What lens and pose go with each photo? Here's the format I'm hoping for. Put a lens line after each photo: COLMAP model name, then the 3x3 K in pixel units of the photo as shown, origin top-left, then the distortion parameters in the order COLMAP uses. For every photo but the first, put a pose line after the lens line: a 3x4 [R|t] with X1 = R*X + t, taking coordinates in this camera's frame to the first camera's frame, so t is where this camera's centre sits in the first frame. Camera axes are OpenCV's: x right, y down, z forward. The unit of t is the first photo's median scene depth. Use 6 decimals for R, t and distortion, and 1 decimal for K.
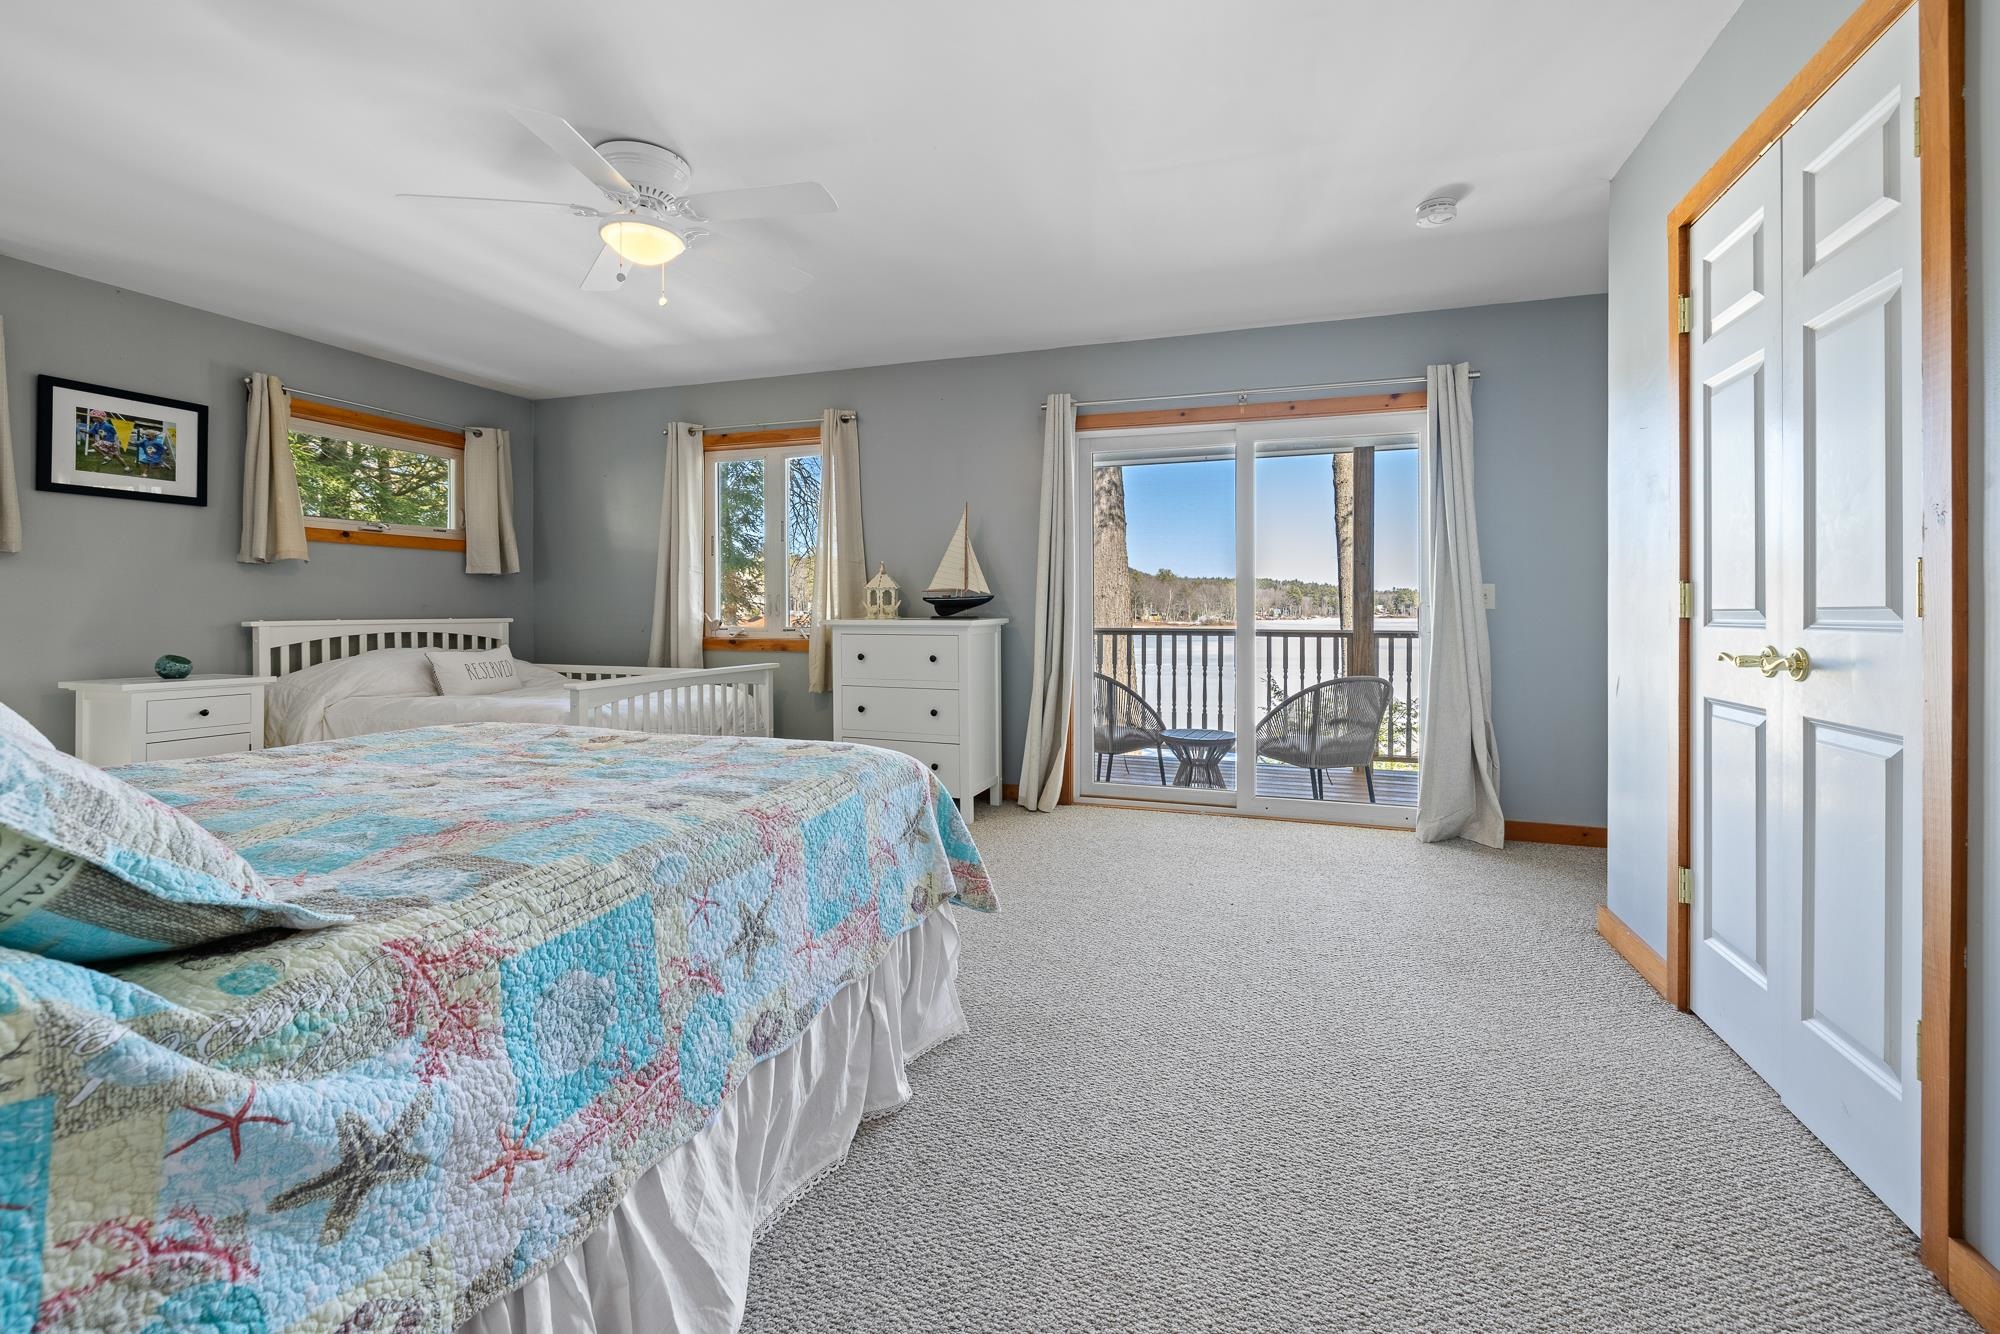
lens RADIAL K [[858.2, 0, 997.8], [0, 858.2, 601.6], [0, 0, 1]] dist [0.001673, 0.000129]
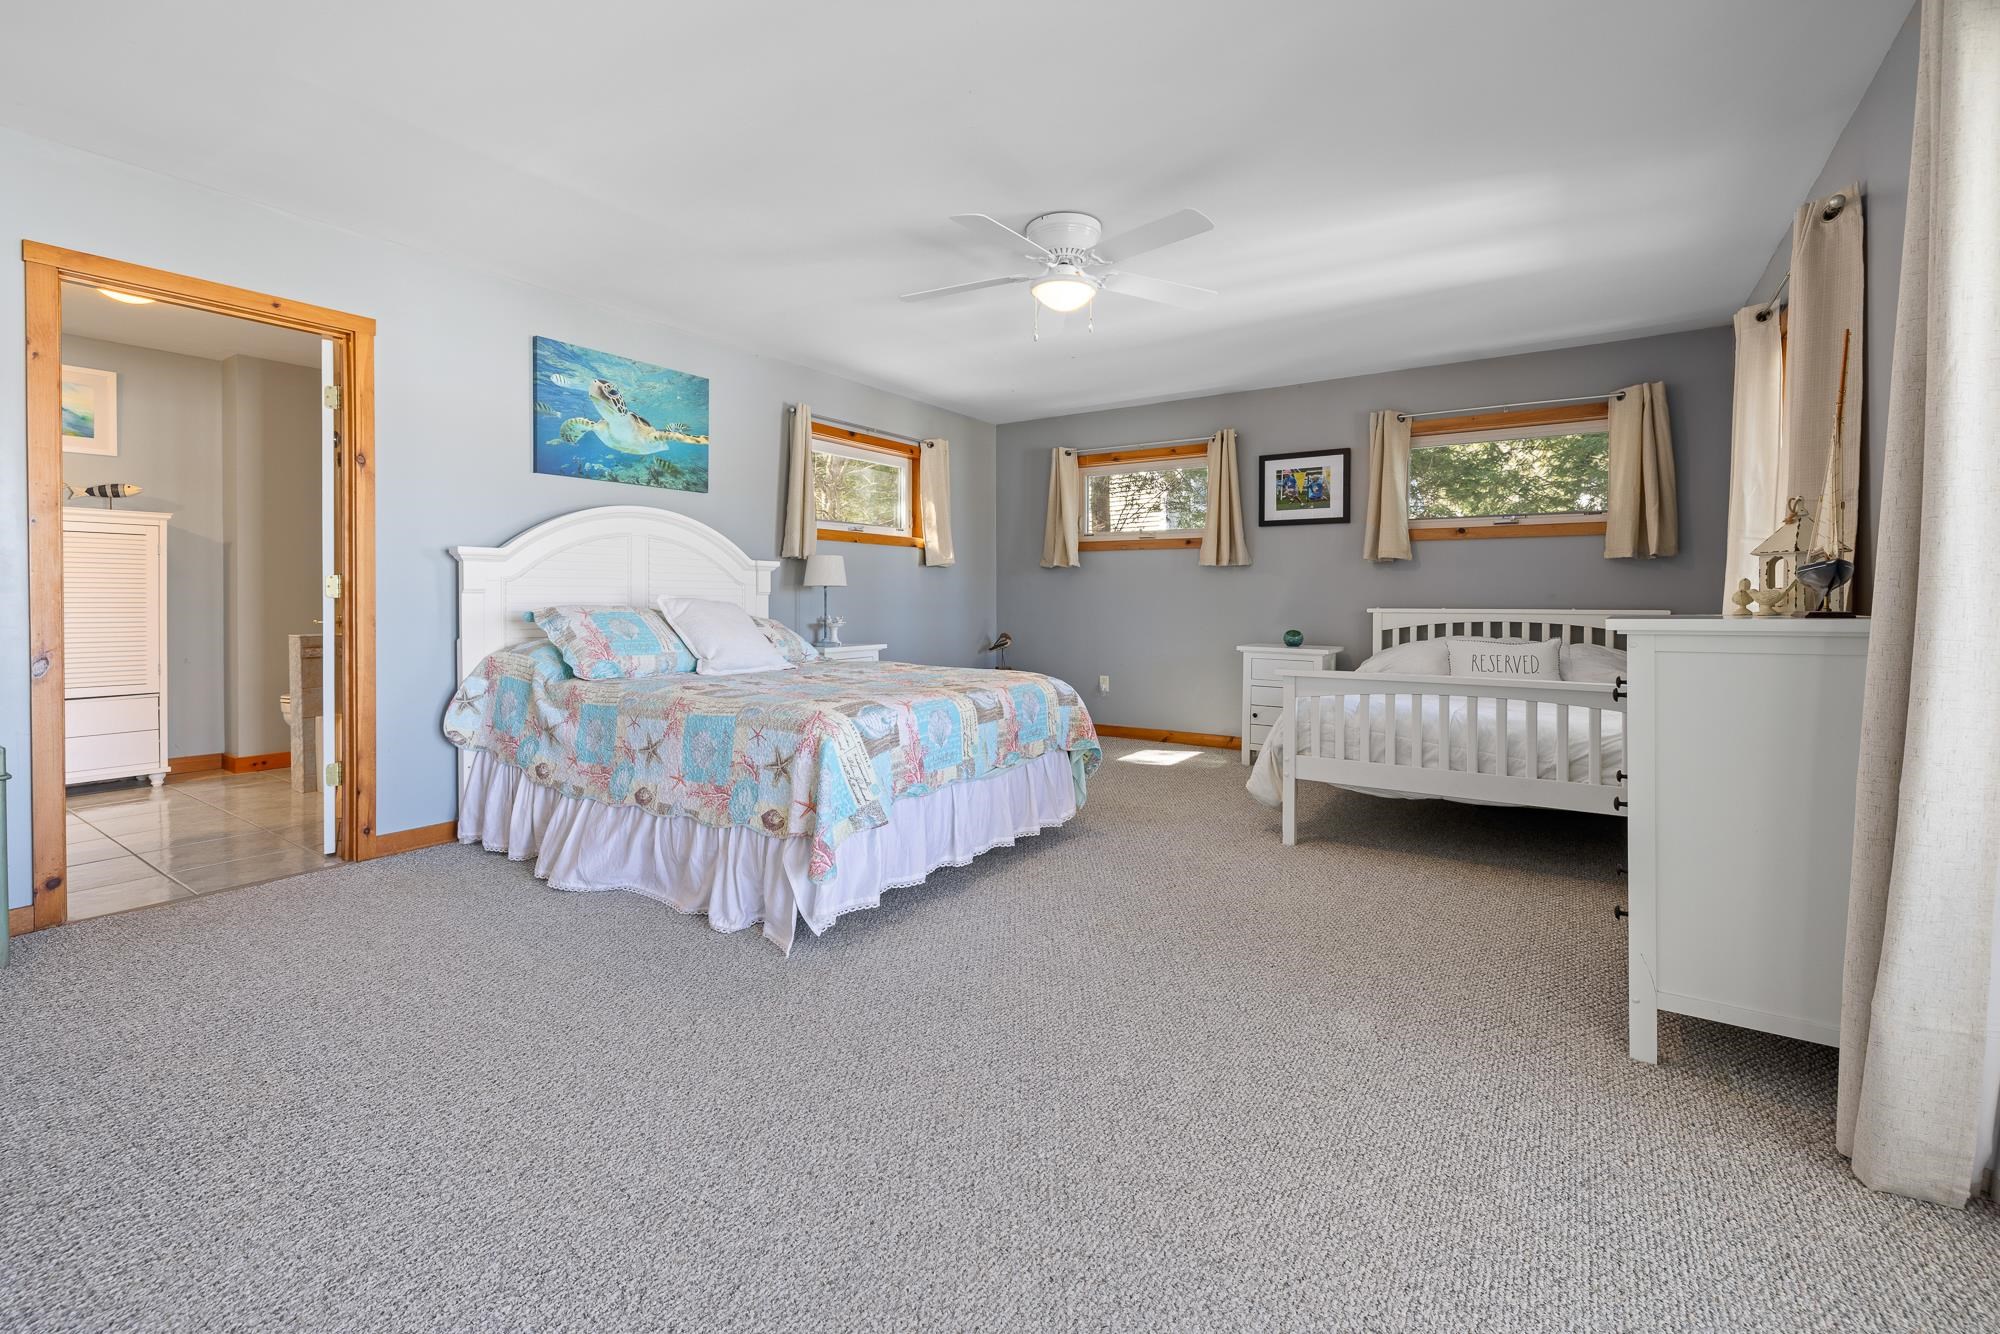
lens RADIAL K [[858.2, 0, 997.8], [0, 858.2, 601.6], [0, 0, 1]] dist [0.001673, 0.000129]
pose [[-0.269475, 0.001728, -0.963006, 0.551266], [0.005734, 0.999984, 0.000190, 0.010456], [0.962990, -0.005471, -0.269481, 0.873161]]
